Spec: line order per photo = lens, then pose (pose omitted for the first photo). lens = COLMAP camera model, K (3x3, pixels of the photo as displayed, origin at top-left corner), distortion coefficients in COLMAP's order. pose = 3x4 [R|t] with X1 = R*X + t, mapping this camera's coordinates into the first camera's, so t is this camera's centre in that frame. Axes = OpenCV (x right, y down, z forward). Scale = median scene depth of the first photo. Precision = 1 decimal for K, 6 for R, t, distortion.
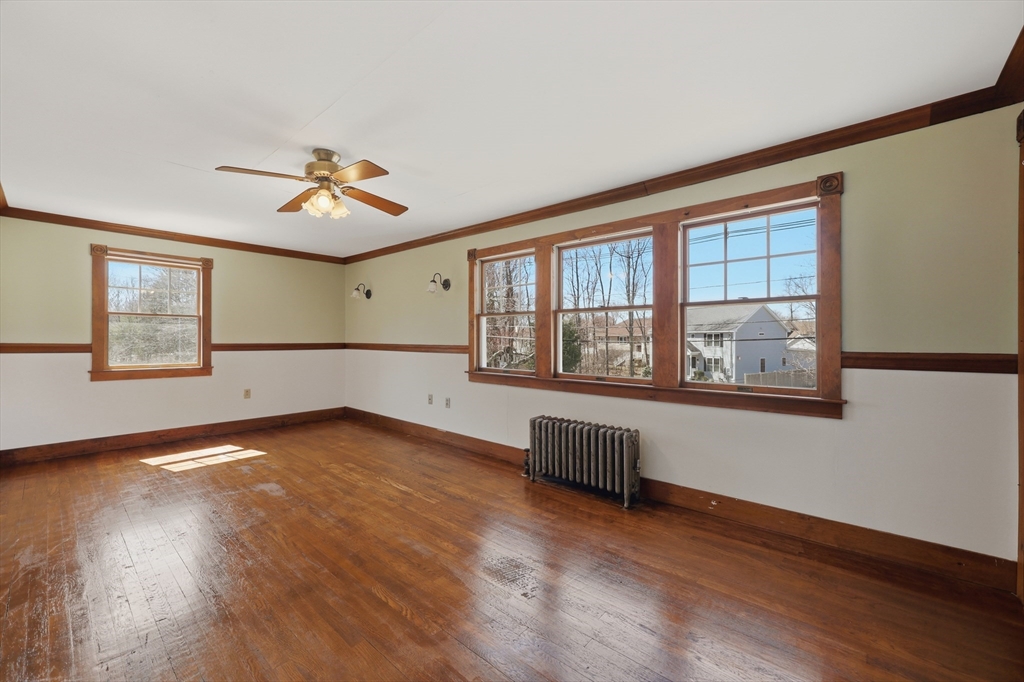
lens RADIAL K [[414.1, 0, 516.5], [0, 414.1, 339.7], [0, 0, 1]] dist [-0.002465, 0.001114]
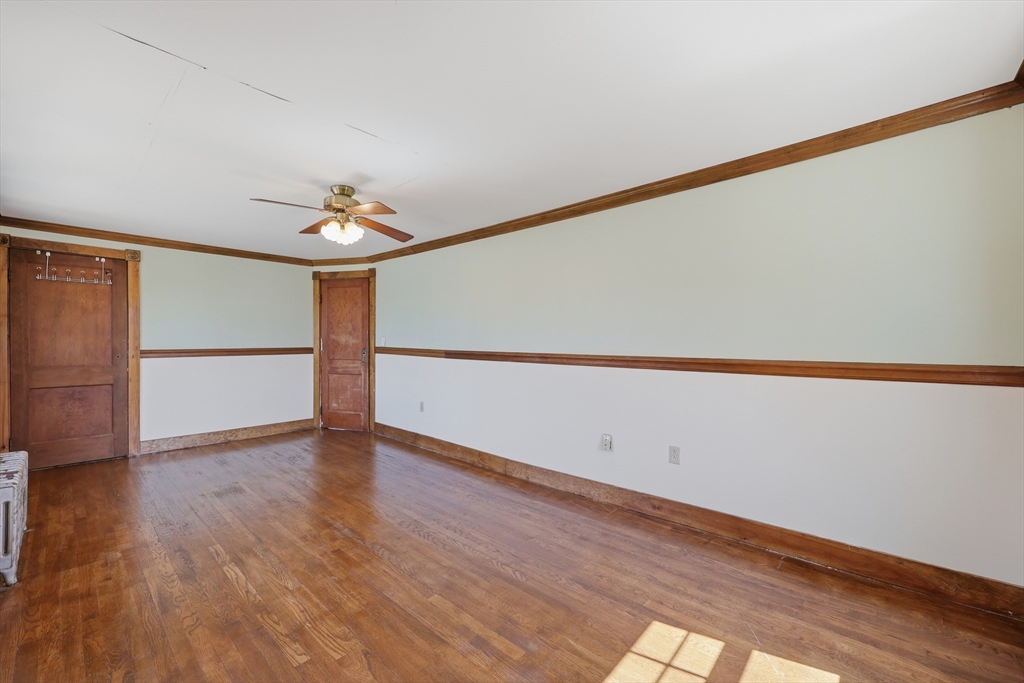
lens RADIAL K [[414.1, 0, 507.5], [0, 414.1, 343.7], [0, 0, 1]] dist [-0.002465, 0.001114]
pose [[-0.999553, -0.005568, 0.029359, -0.677848], [-0.005402, 0.999969, 0.005724, -0.017601], [-0.029390, 0.005563, -0.999553, 1.526046]]
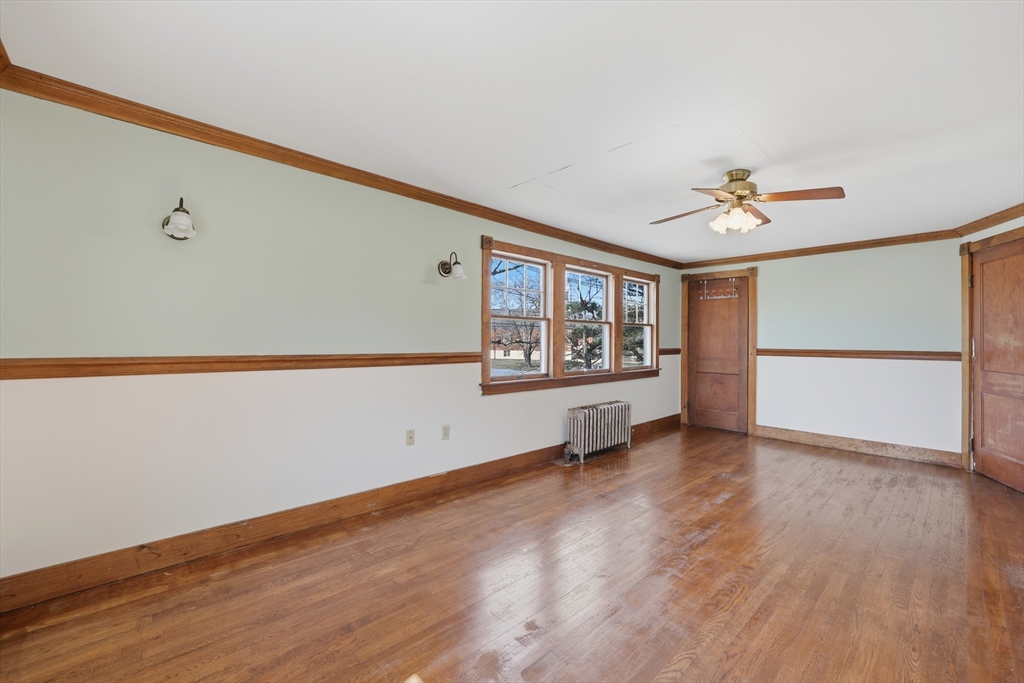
lens RADIAL K [[414.1, 0, 512.7], [0, 414.1, 336.5], [0, 0, 1]] dist [-0.002465, 0.001114]
pose [[0.106606, 0.002213, 0.994299, -1.124954], [-0.008462, 0.999963, -0.001319, -0.020115], [-0.994265, -0.008273, 0.106621, 1.037582]]
